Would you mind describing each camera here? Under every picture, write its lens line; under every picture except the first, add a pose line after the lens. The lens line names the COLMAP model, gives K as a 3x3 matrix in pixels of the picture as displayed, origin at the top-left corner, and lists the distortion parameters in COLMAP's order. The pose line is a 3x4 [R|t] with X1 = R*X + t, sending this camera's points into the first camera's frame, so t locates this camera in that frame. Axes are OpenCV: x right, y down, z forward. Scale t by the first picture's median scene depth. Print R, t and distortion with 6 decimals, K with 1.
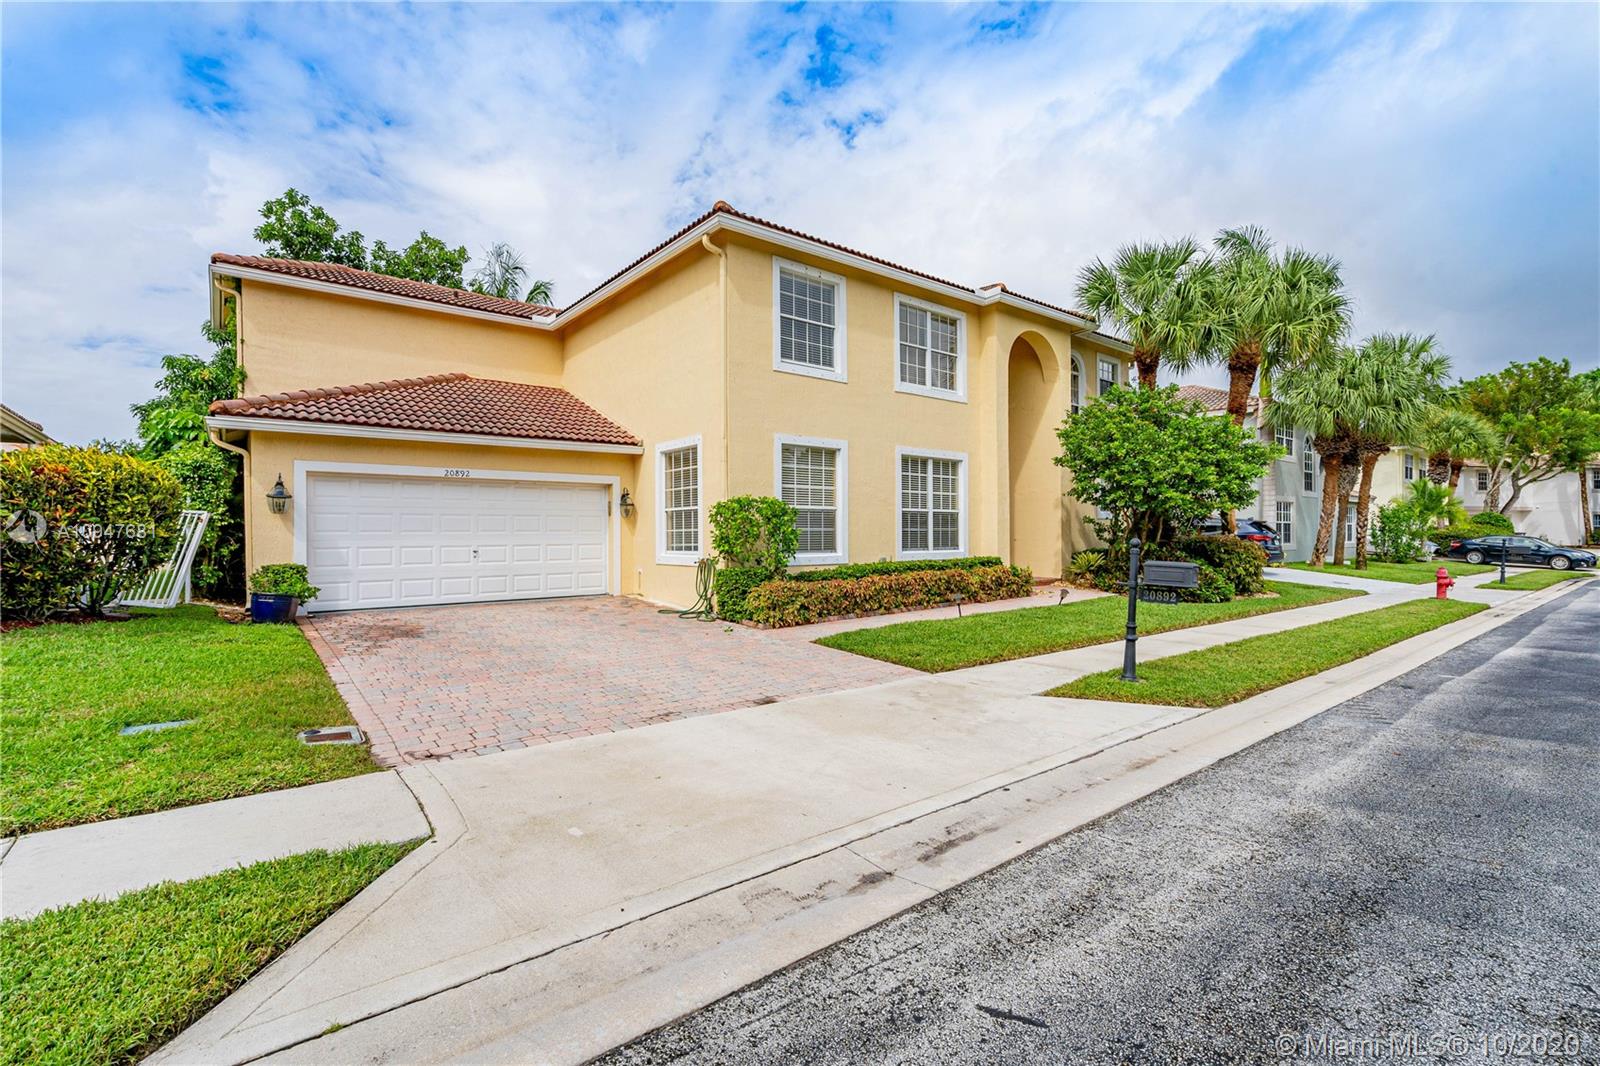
lens RADIAL K [[731.2, 0, 814.2], [0, 731.2, 531.2], [0, 0, 1]] dist [-0.006605, 0.003014]
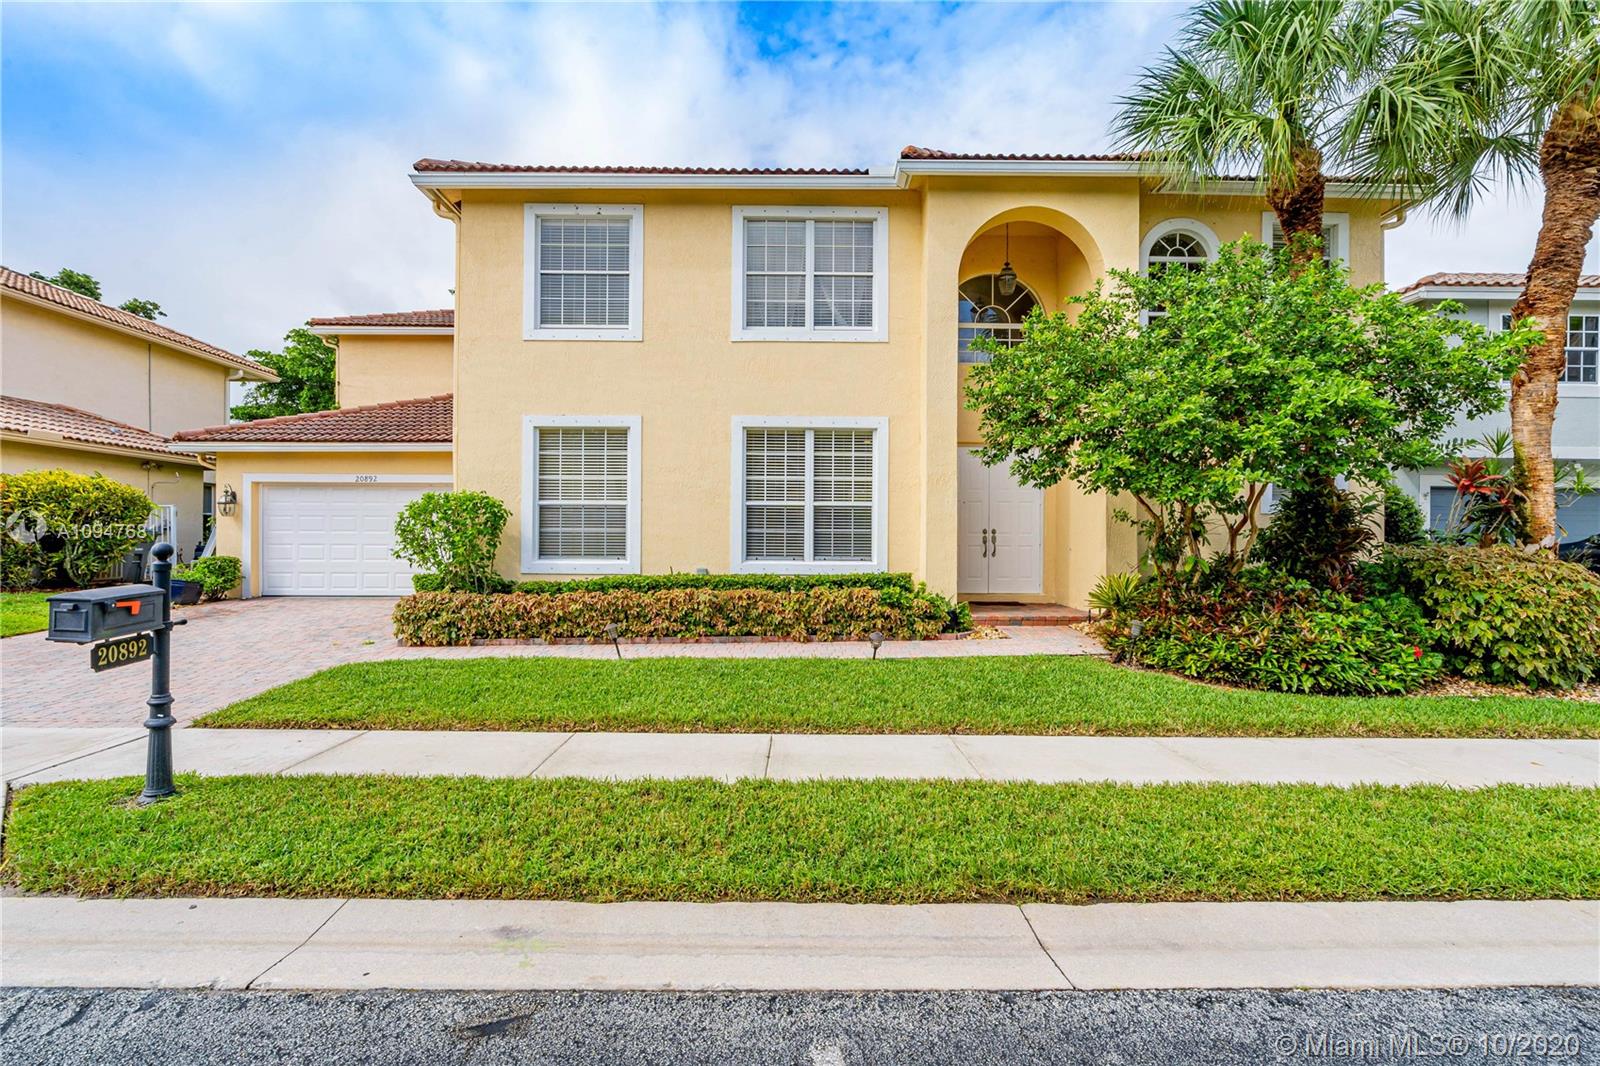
lens RADIAL K [[731.2, 0, 799.2], [0, 731.2, 537.7], [0, 0, 1]] dist [-0.006605, 0.003014]
pose [[0.786034, 0.006766, -0.618146, 0.617452], [-0.004543, 0.999976, 0.005169, 0.000783], [0.618166, -0.001255, 0.786046, 0.465566]]
